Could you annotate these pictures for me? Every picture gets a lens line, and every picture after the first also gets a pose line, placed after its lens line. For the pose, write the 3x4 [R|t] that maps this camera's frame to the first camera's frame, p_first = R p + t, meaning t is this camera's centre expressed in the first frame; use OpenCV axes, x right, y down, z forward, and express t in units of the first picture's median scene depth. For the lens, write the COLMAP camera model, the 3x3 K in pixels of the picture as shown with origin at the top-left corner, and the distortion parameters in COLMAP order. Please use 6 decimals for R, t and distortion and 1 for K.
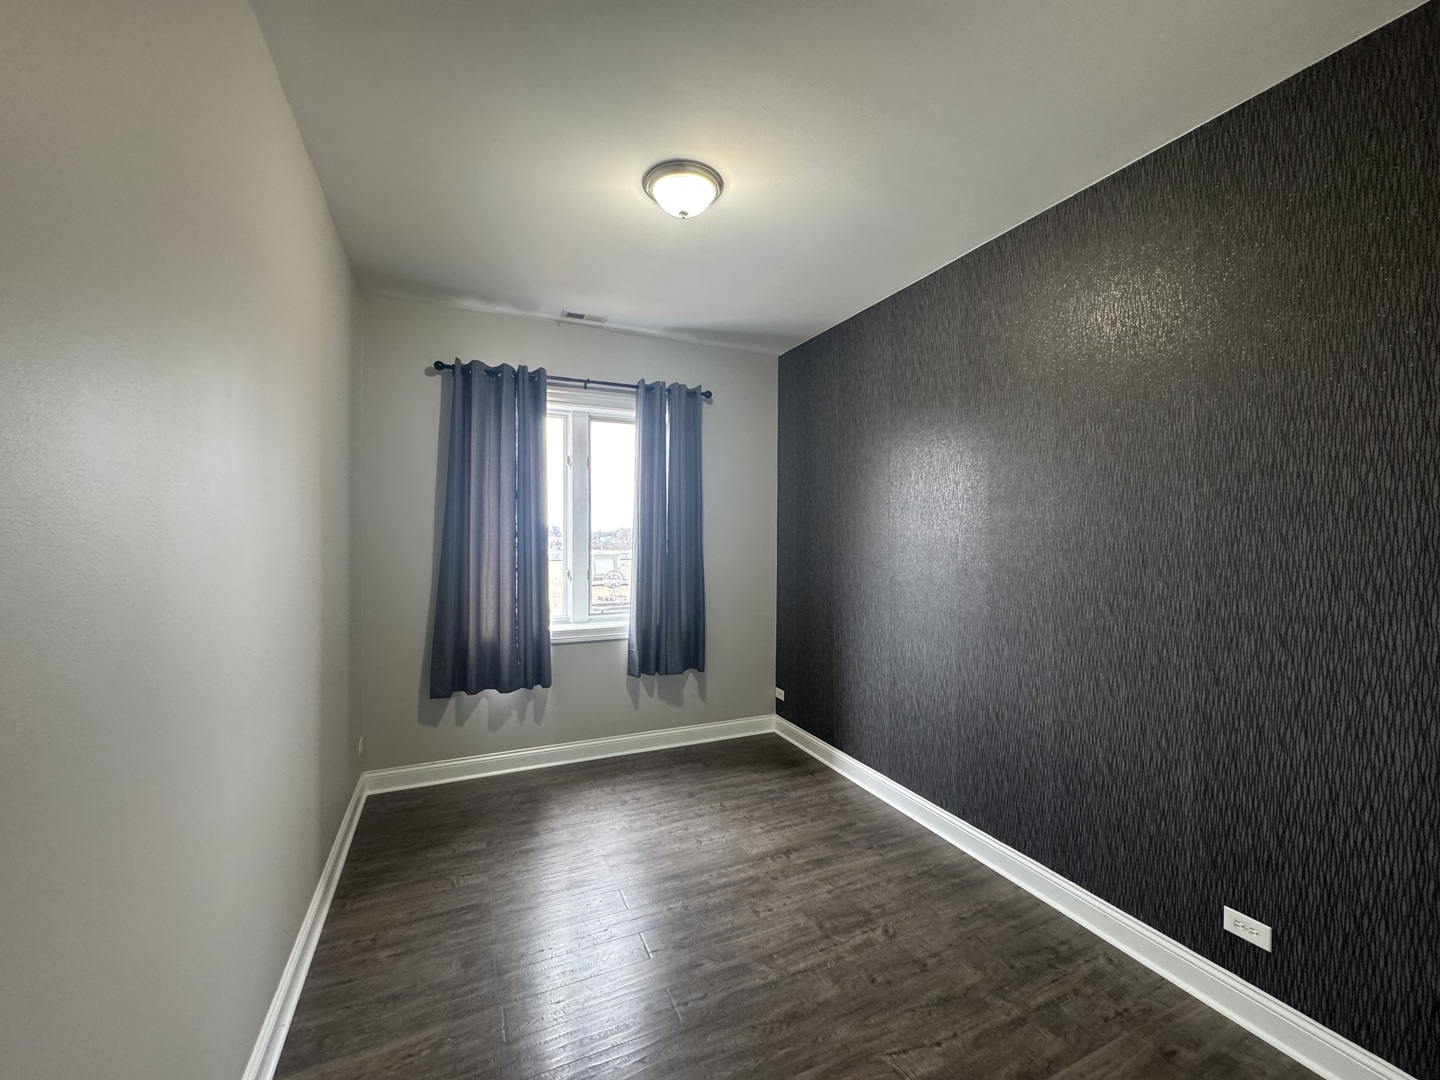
lens RADIAL K [[573.1, 0, 713.7], [0, 573.1, 537.7], [0, 0, 1]] dist [0.001184, 0.000246]
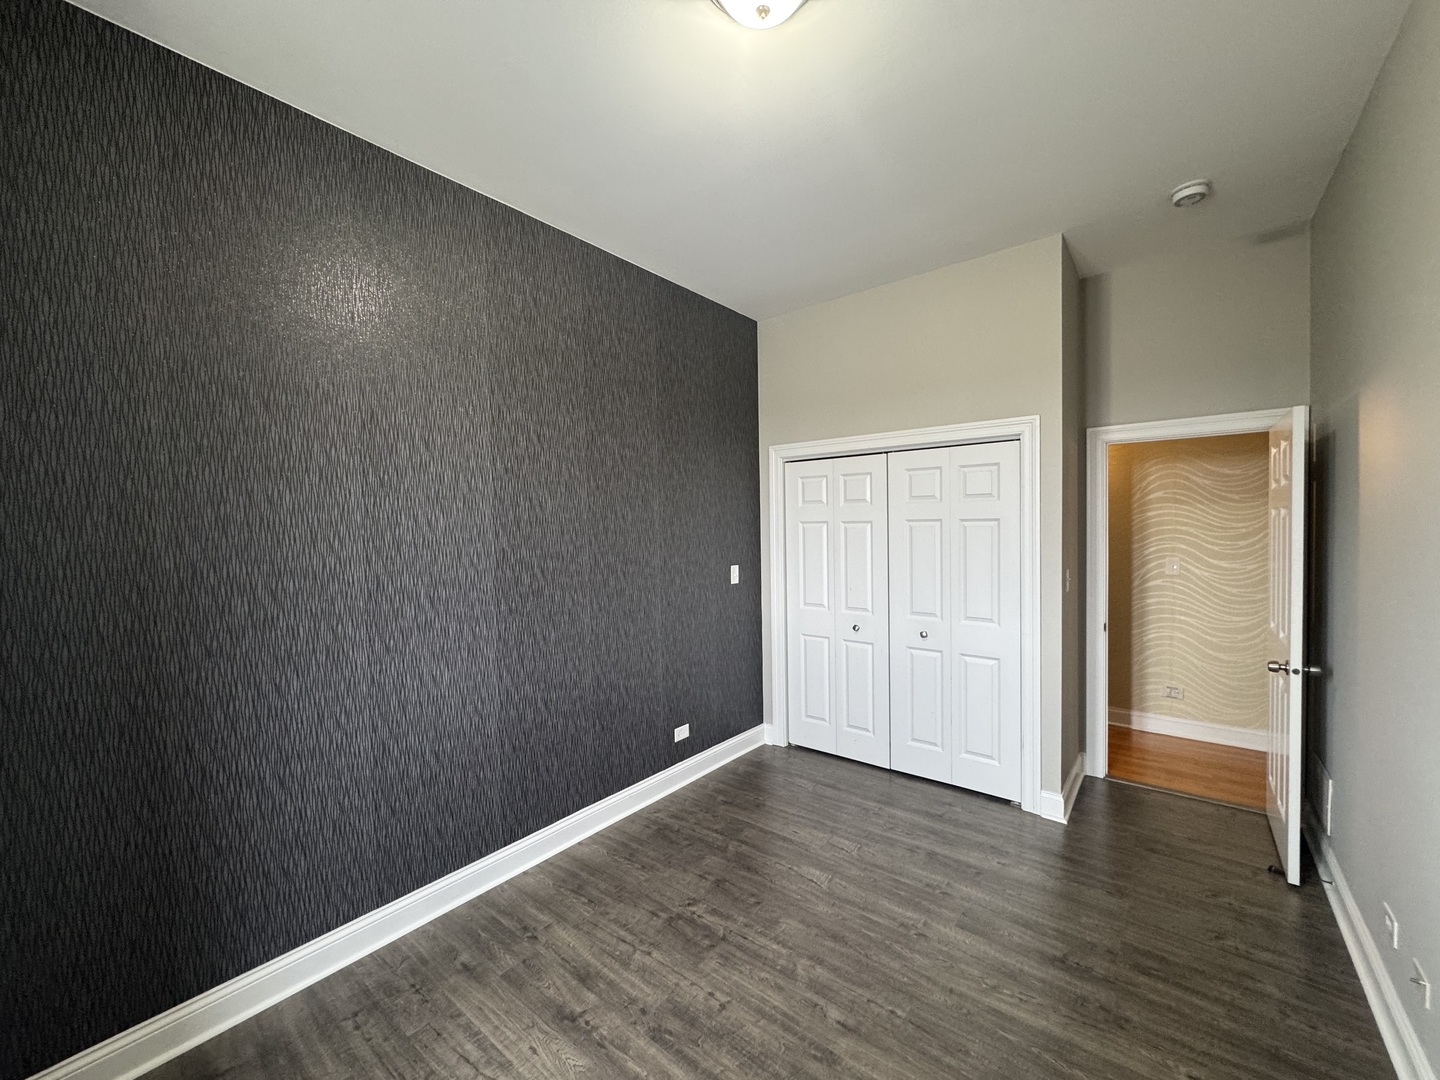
lens RADIAL K [[573.1, 0, 713.7], [0, 573.1, 537.7], [0, 0, 1]] dist [0.001184, 0.000246]
pose [[-0.446084, -0.001888, 0.894989, -0.553652], [0.032032, 0.999323, 0.018074, 0.012308], [-0.894418, 0.036731, -0.445721, 1.216046]]
